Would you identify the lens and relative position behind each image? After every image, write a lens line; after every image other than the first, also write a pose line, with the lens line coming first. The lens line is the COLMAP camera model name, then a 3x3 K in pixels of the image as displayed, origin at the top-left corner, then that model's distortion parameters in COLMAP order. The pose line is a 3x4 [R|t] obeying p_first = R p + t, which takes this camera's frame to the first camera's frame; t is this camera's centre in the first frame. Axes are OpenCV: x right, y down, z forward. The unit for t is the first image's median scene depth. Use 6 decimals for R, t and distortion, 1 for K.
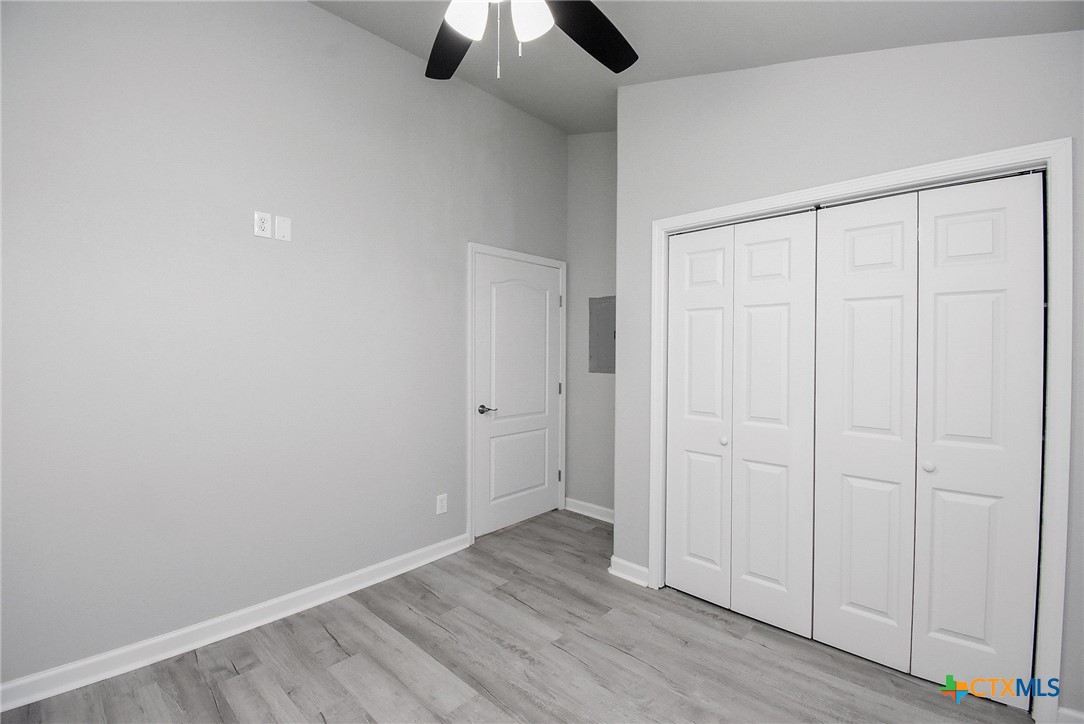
lens RADIAL K [[482.3, 0, 542.0], [0, 482.3, 362.0], [0, 0, 1]] dist [0.019958, -0.018066]
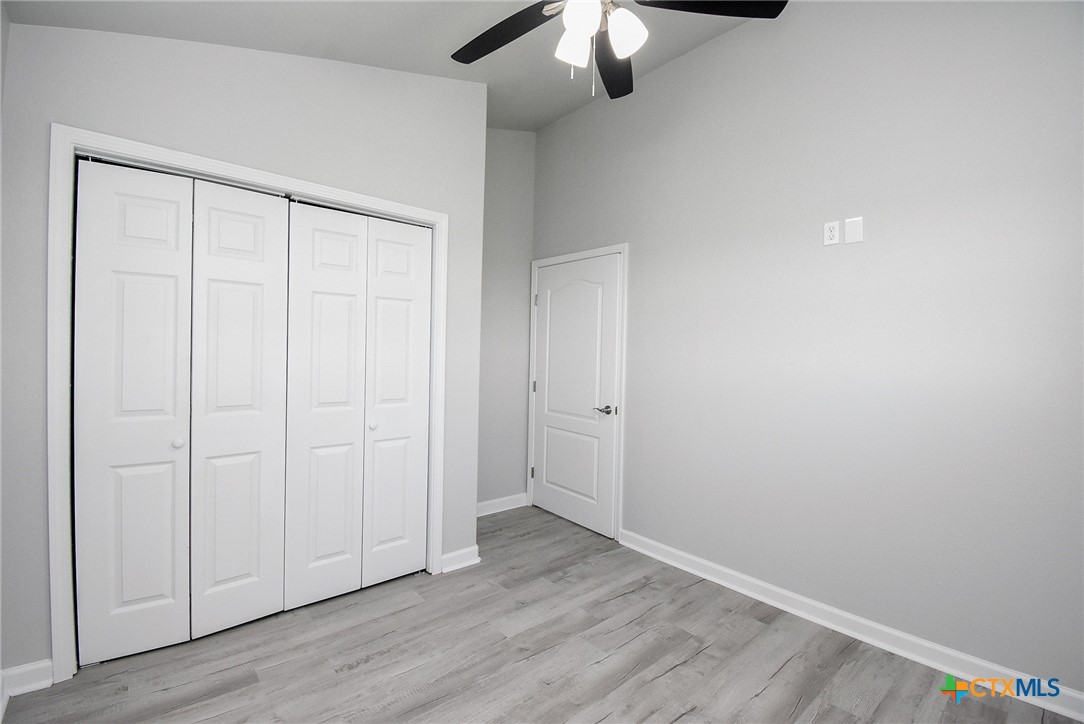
lens RADIAL K [[467.1, 0, 538.0], [0, 467.1, 357.2], [0, 0, 1]] dist [0.018099, -0.019975]
pose [[0.133233, -0.019361, 0.990896, -0.359997], [-0.020631, 0.999538, 0.022304, -0.010279], [-0.990870, -0.023415, 0.132772, 0.330885]]
